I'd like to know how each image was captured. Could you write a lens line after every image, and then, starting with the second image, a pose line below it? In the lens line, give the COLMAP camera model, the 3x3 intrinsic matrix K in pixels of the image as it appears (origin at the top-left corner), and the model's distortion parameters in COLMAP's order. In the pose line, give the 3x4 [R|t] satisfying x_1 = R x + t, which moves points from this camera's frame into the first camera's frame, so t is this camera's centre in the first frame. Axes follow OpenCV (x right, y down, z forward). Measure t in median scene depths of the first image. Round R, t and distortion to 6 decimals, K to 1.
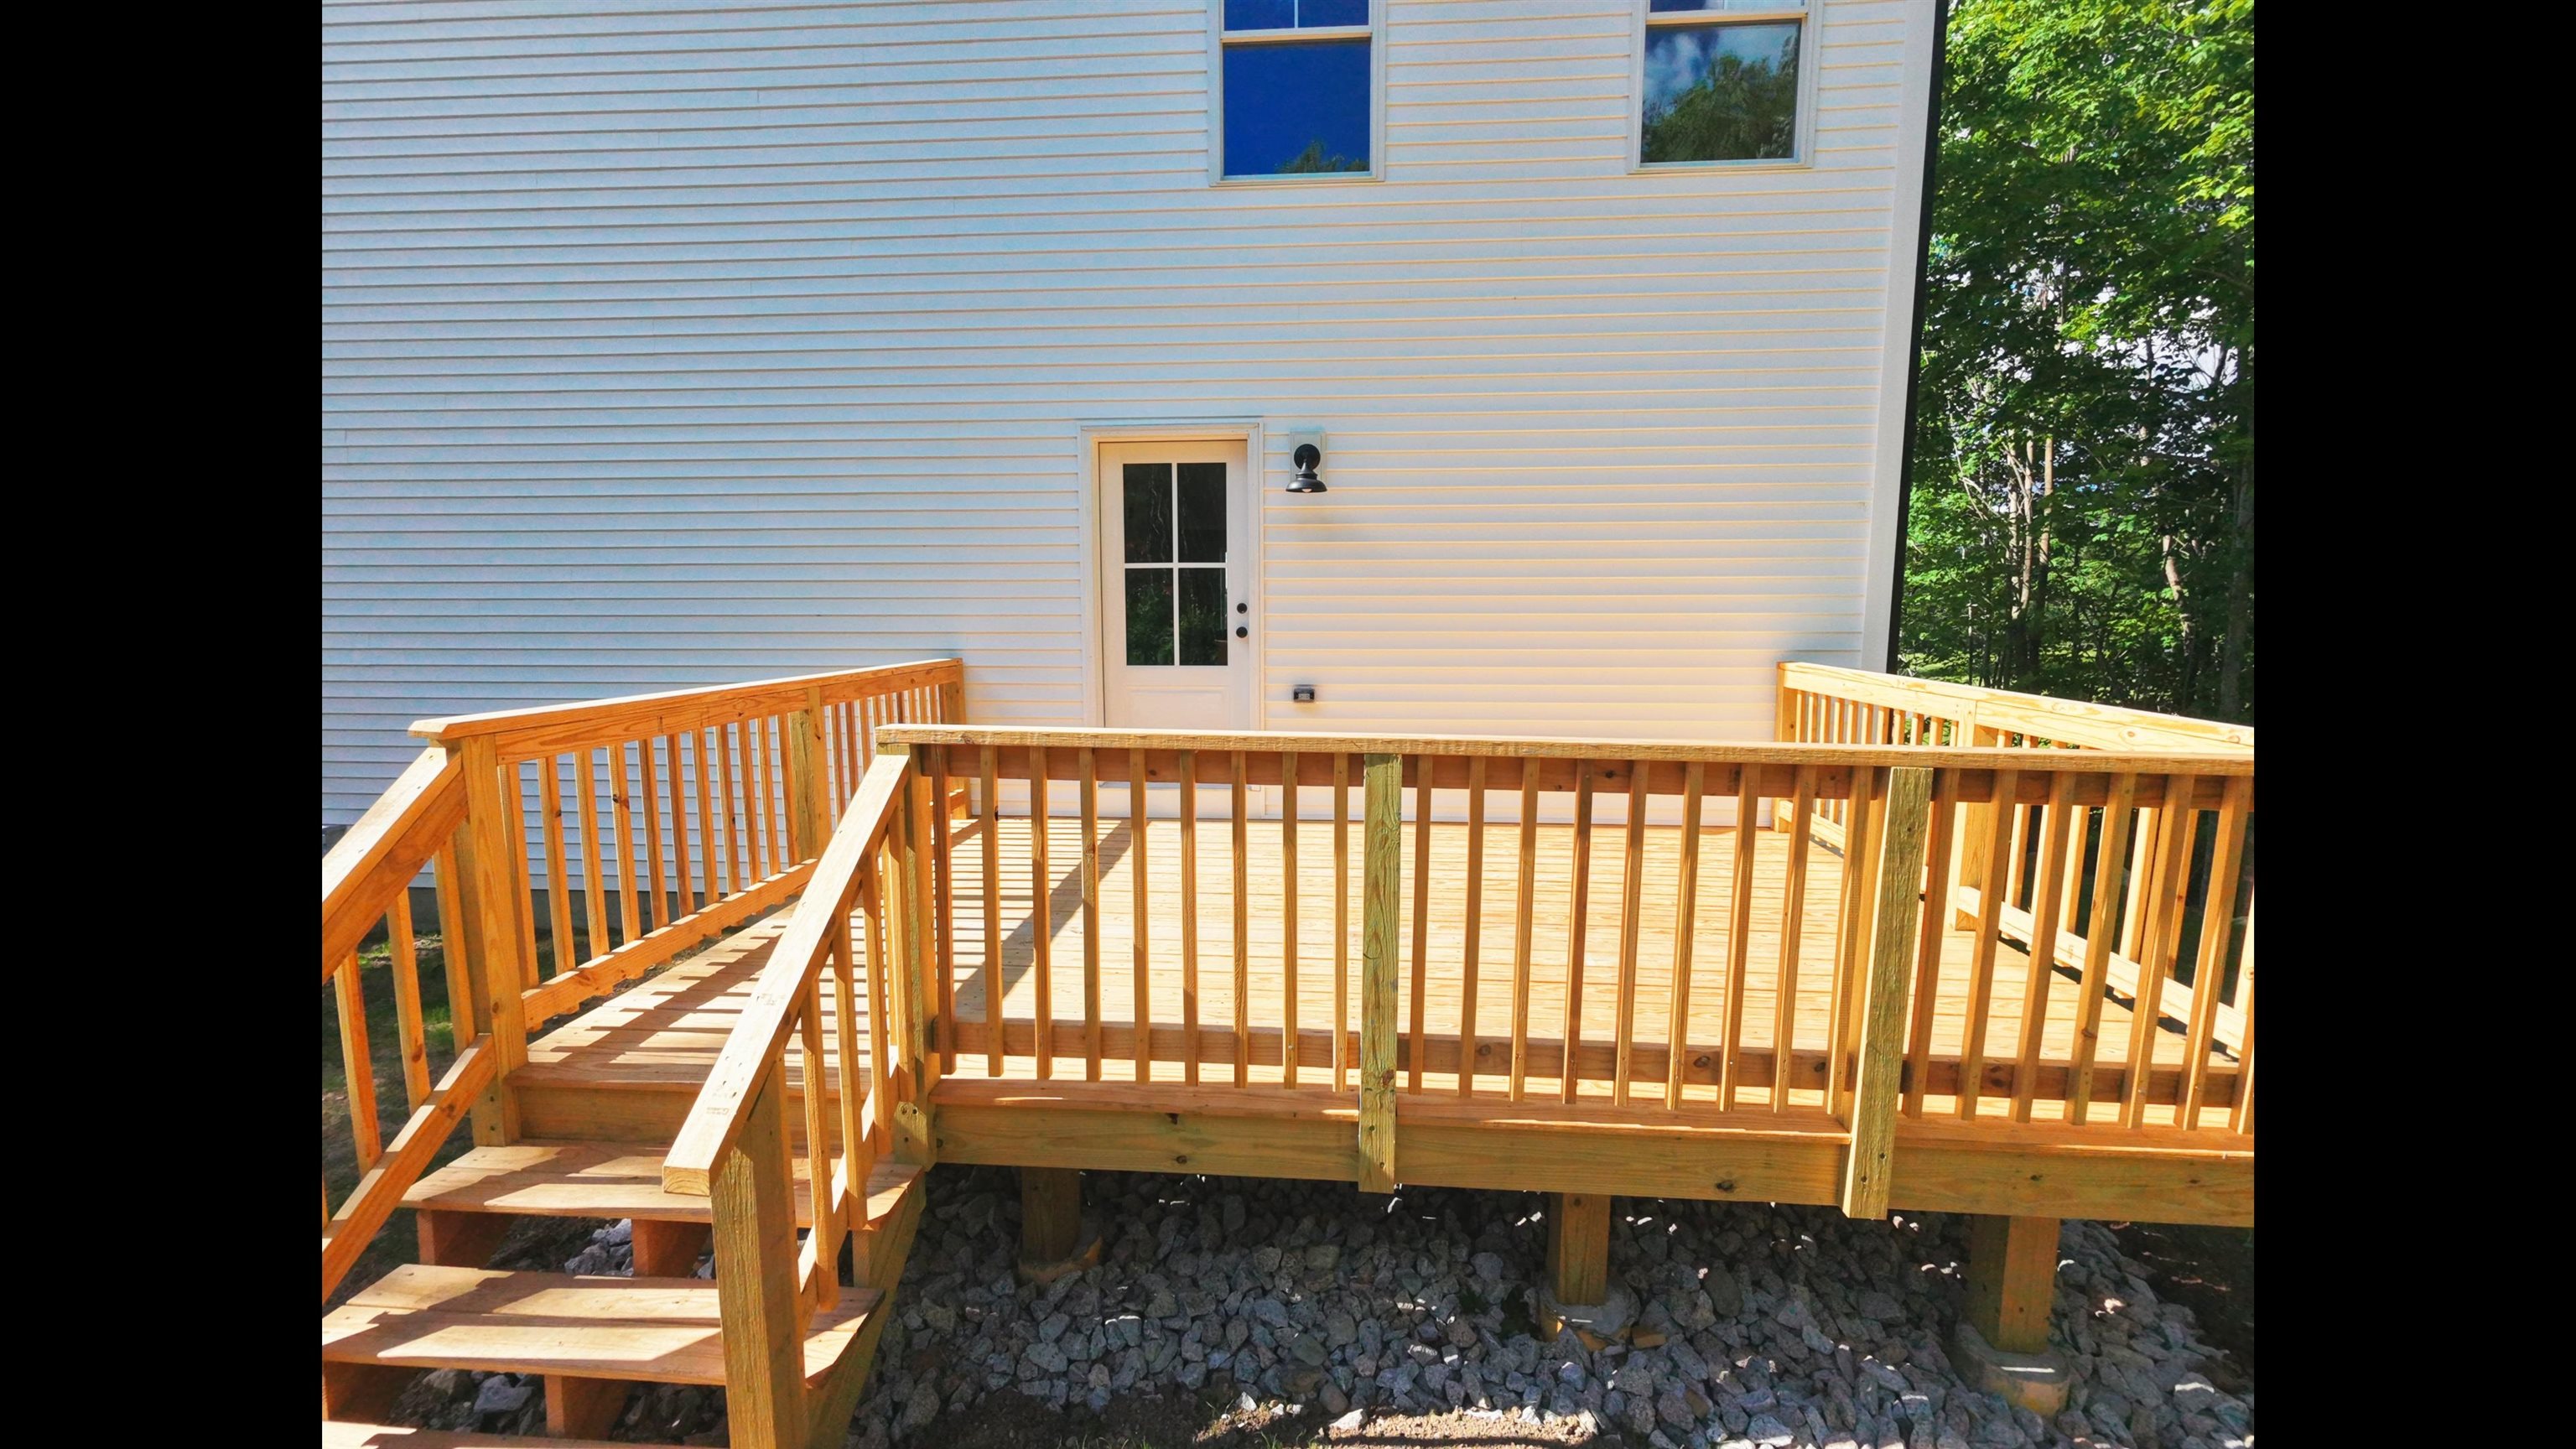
lens RADIAL K [[912.7, 0, 1288.0], [0, 912.7, 724.5], [0, 0, 1]] dist [-0.002846, -0.000123]
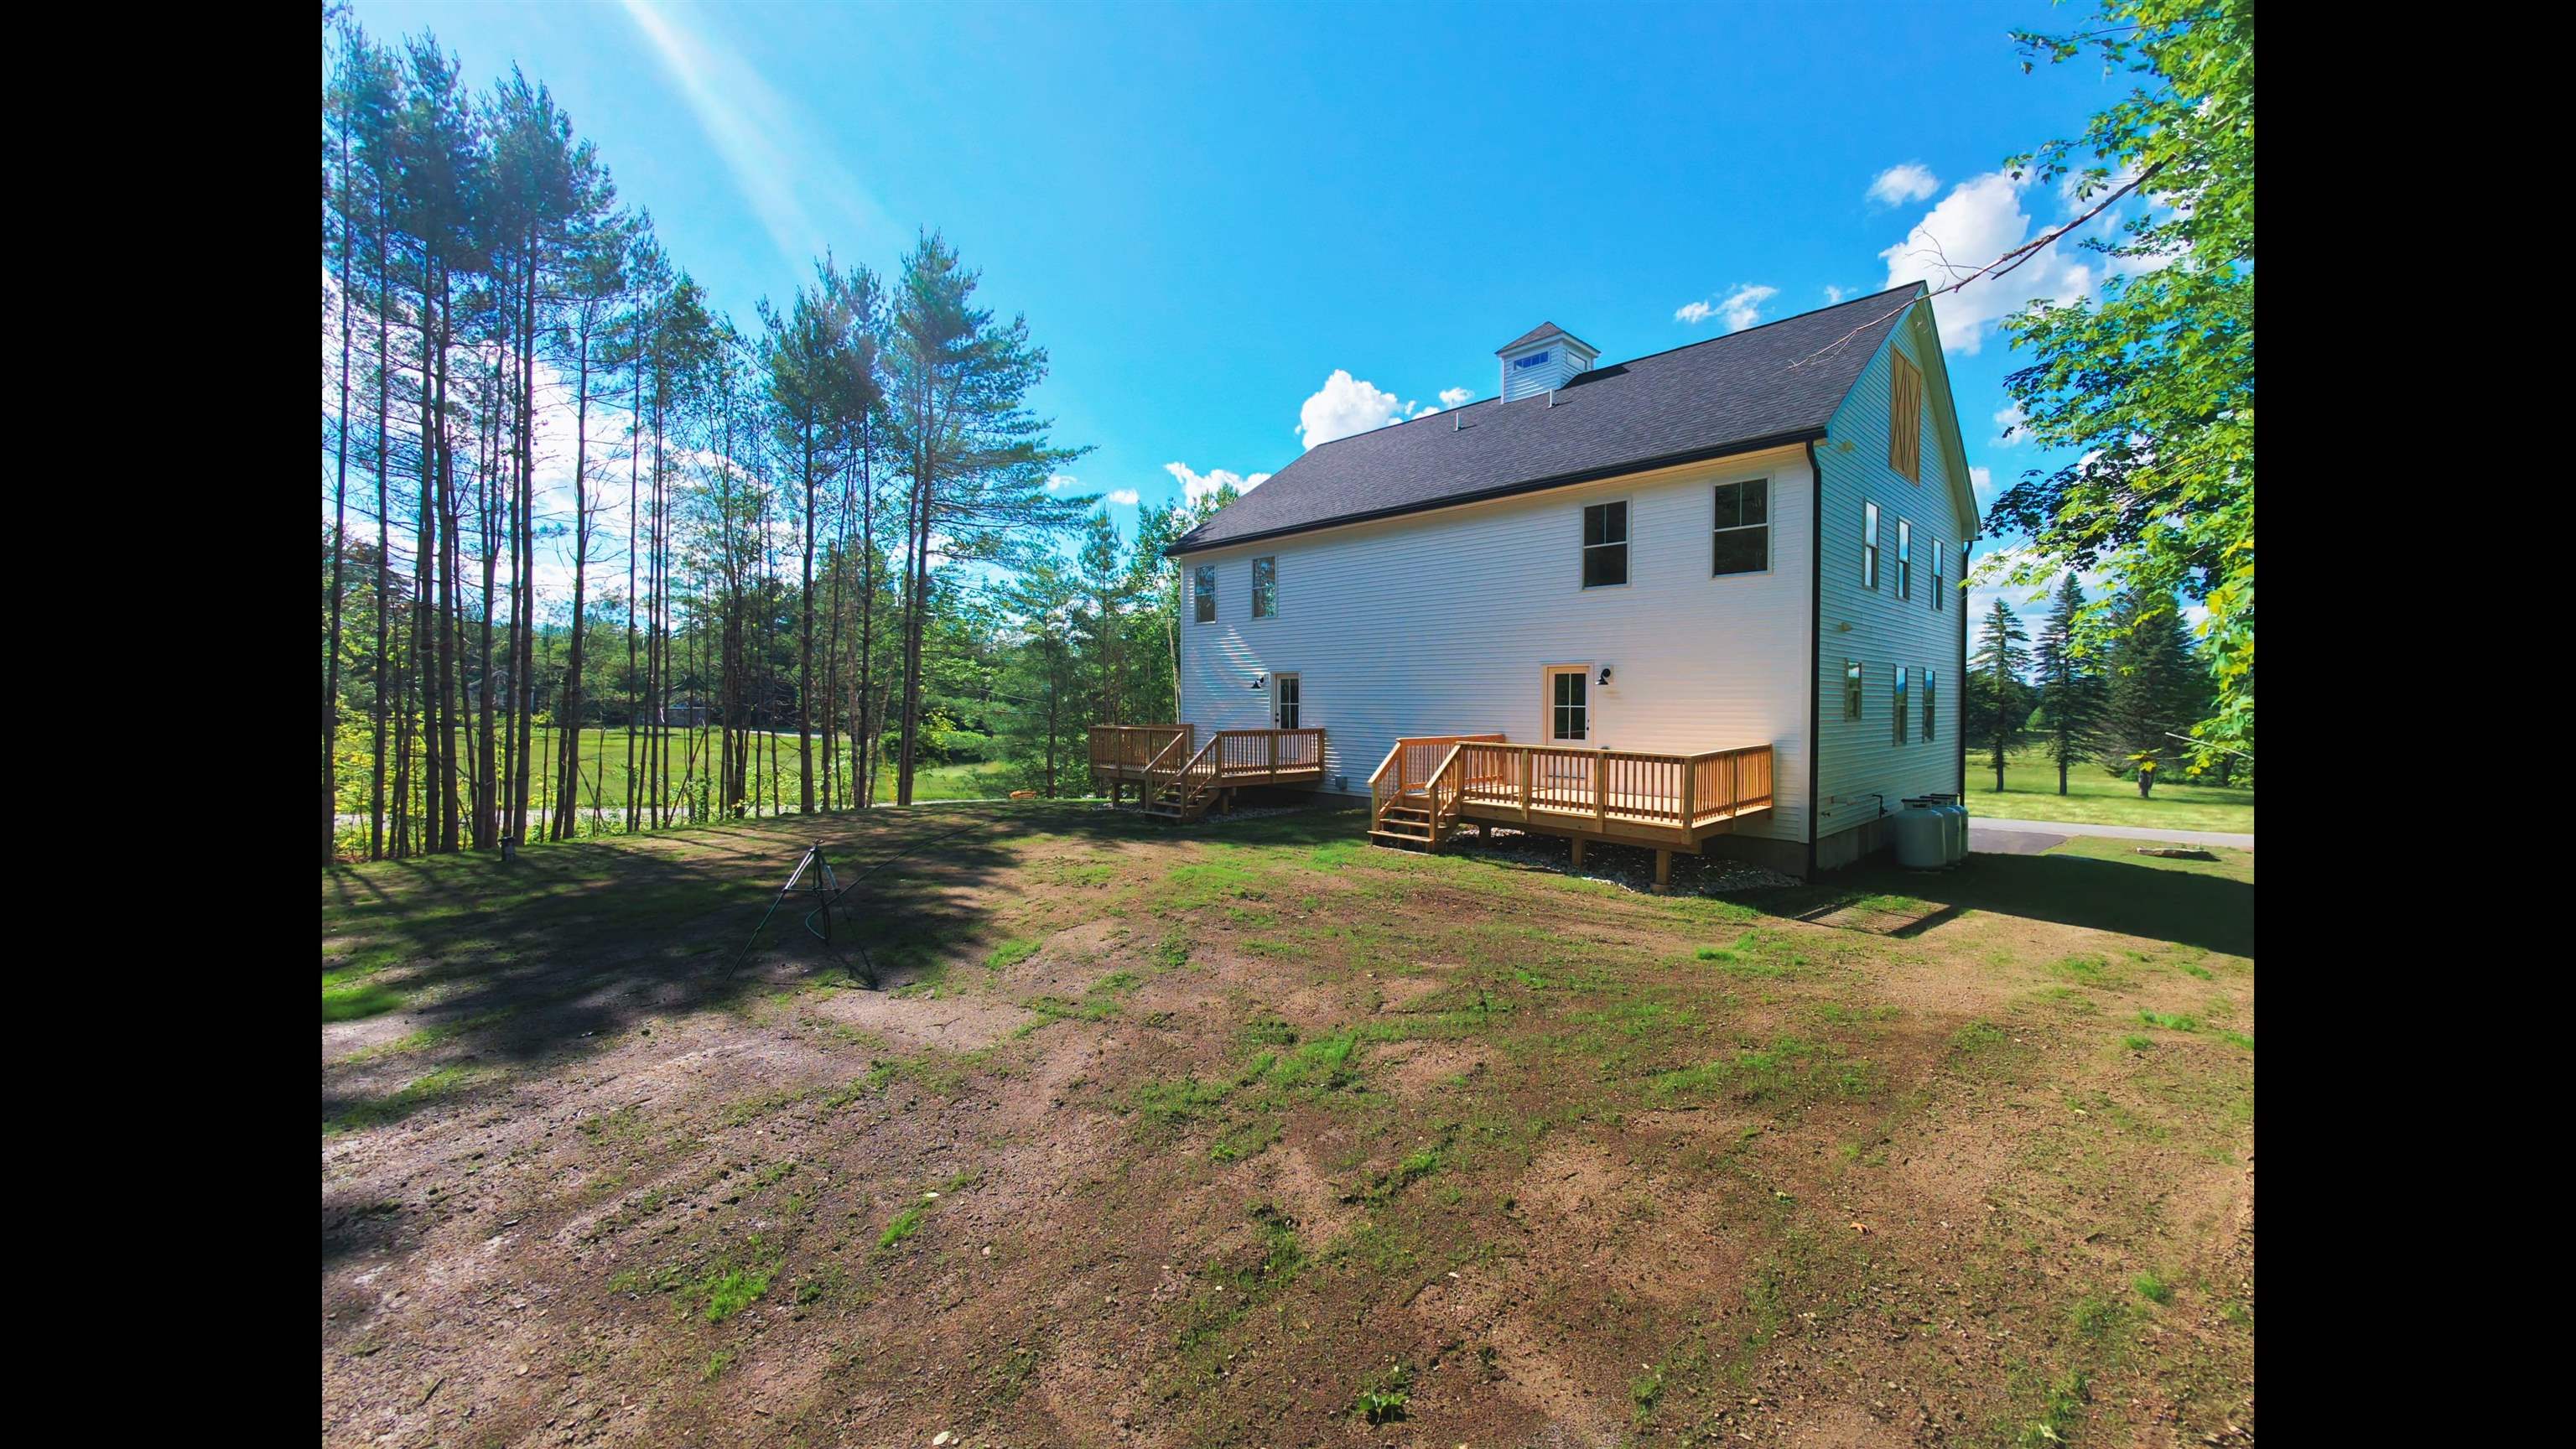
lens RADIAL K [[919.7, 0, 1288.0], [0, 919.7, 724.5], [0, 0, 1]] dist [-0.001525, 0.003278]
pose [[0.738414, 0.019407, -0.674068, 2.505405], [-0.085678, 0.994185, -0.065233, 0.333923], [0.668883, 0.105921, 0.735783, -3.763615]]
